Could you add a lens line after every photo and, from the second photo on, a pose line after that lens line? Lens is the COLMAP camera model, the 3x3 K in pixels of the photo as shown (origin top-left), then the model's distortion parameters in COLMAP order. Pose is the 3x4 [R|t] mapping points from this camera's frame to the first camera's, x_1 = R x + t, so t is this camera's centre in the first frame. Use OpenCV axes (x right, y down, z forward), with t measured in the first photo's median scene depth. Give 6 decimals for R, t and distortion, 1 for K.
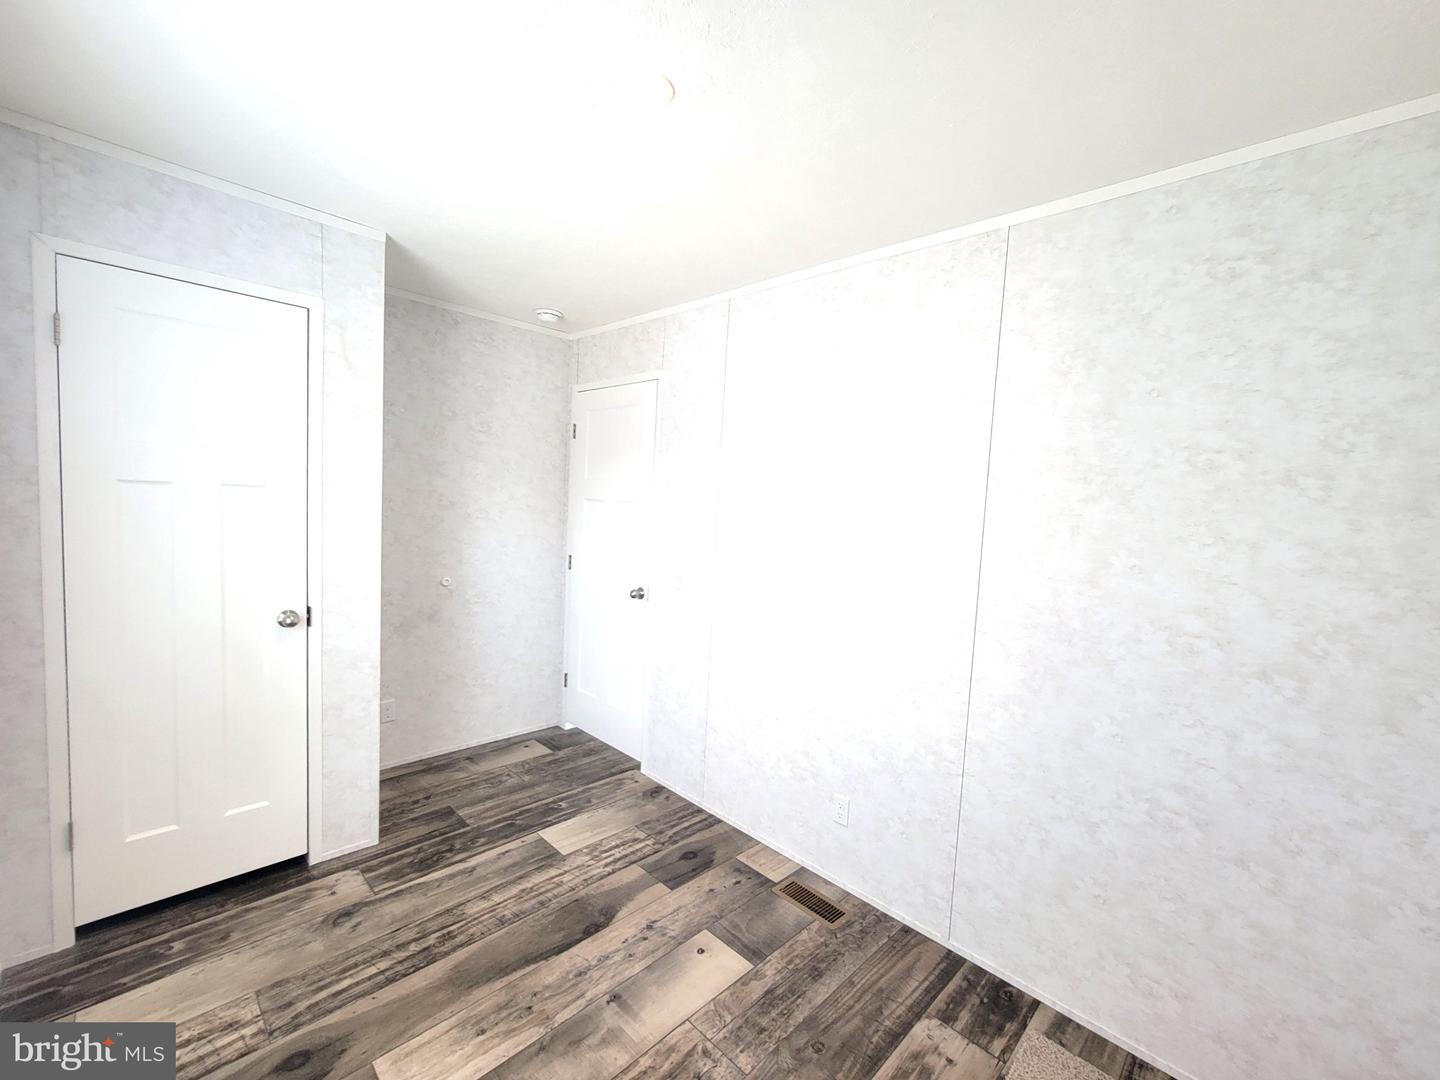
lens RADIAL K [[598.2, 0, 726.3], [0, 598.2, 557.6], [0, 0, 1]] dist [-0.001348, 0.002750]
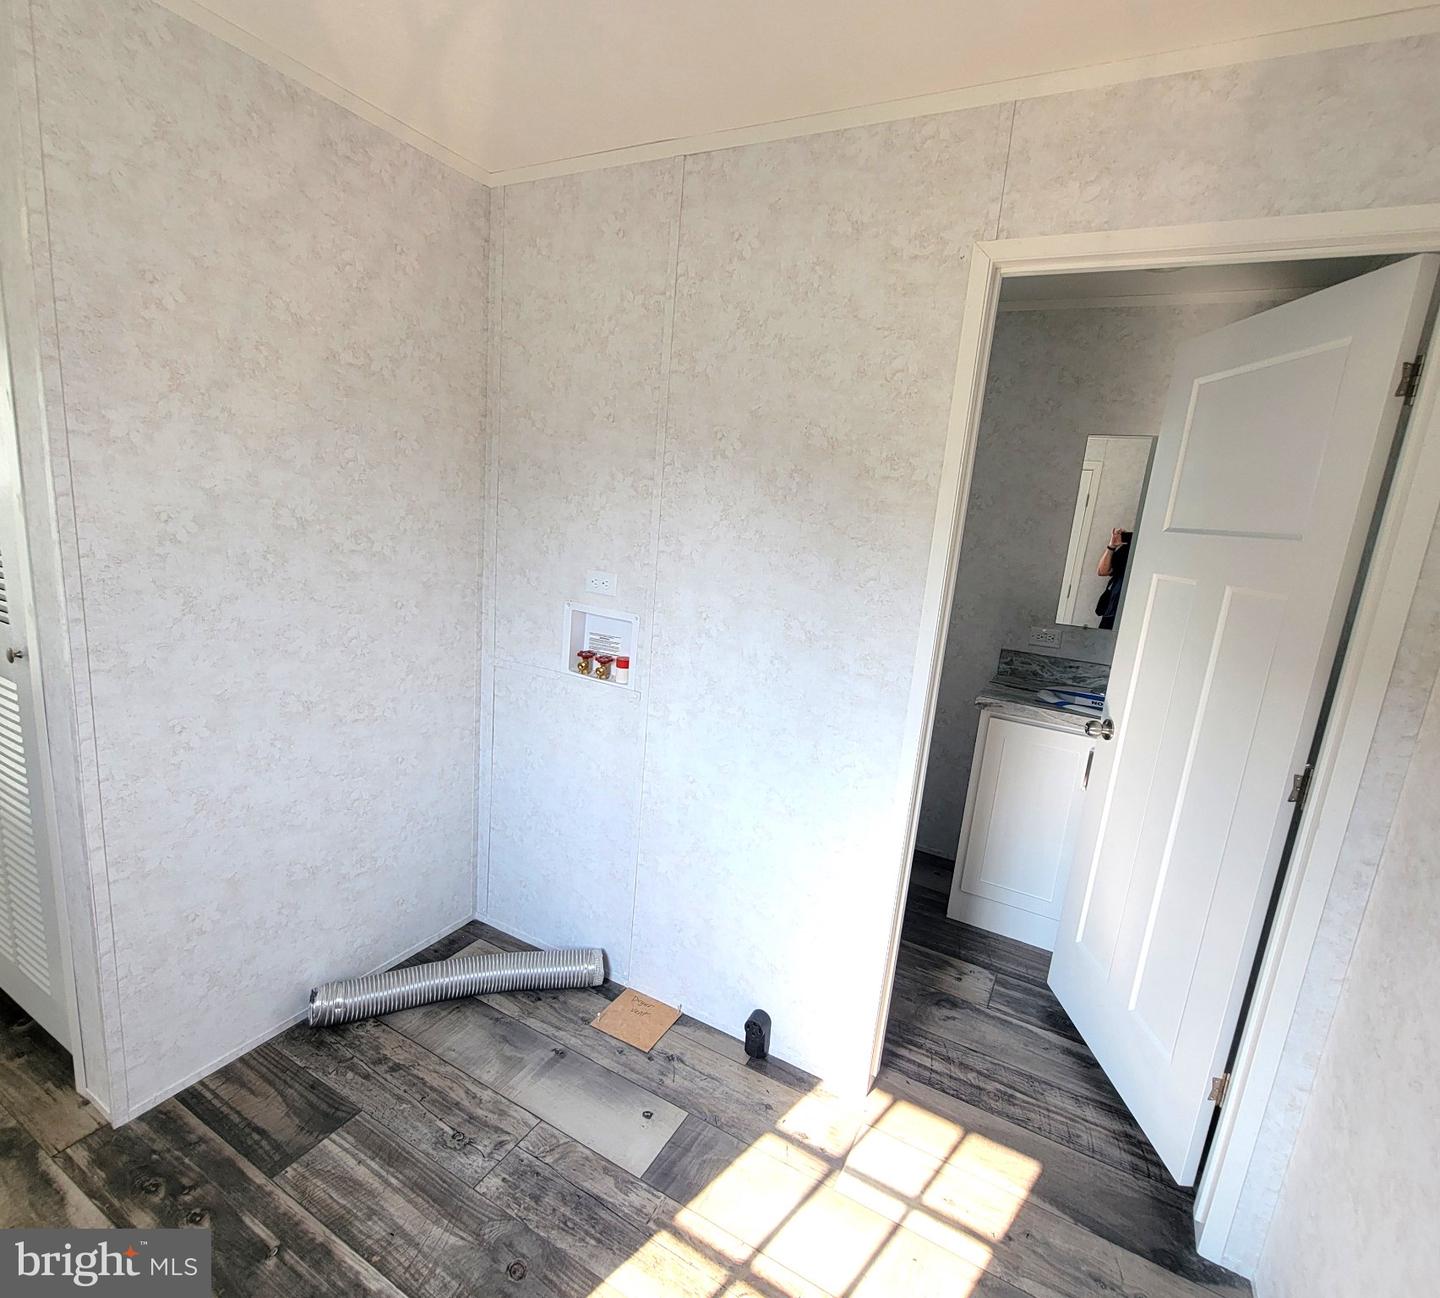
lens RADIAL K [[737.5, 0, 694.1], [0, 737.5, 635.9], [0, 0, 1]] dist [-0.003729, 0.003589]
pose [[0.245846, 0.133711, -0.960042, 0.915219], [-0.143975, 0.984491, 0.100247, -0.070758], [0.958557, 0.113577, 0.261284, 0.827842]]
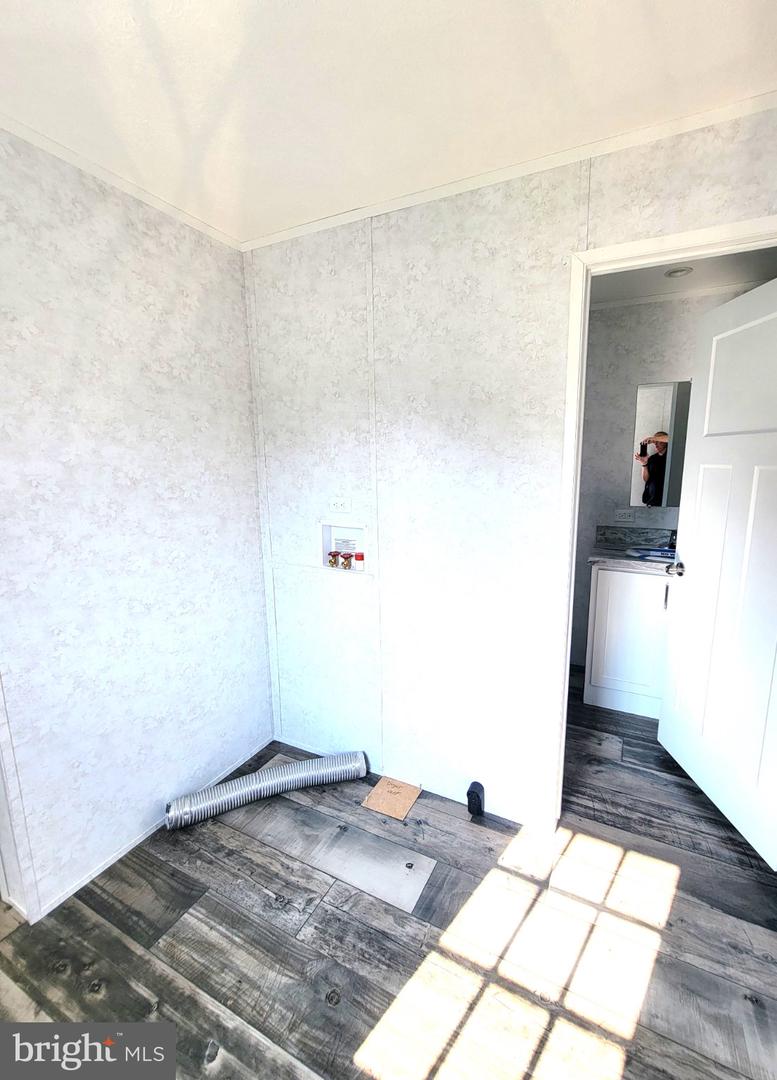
lens RADIAL K [[456.1, 0, 403.3], [0, 456.1, 527.0], [0, 0, 1]] dist [-0.001626, 0.001362]
pose [[0.290091, 0.078523, -0.953772, 0.815660], [-0.051134, 0.996476, 0.066486, -0.039731], [0.955632, 0.029483, 0.293084, 0.807887]]
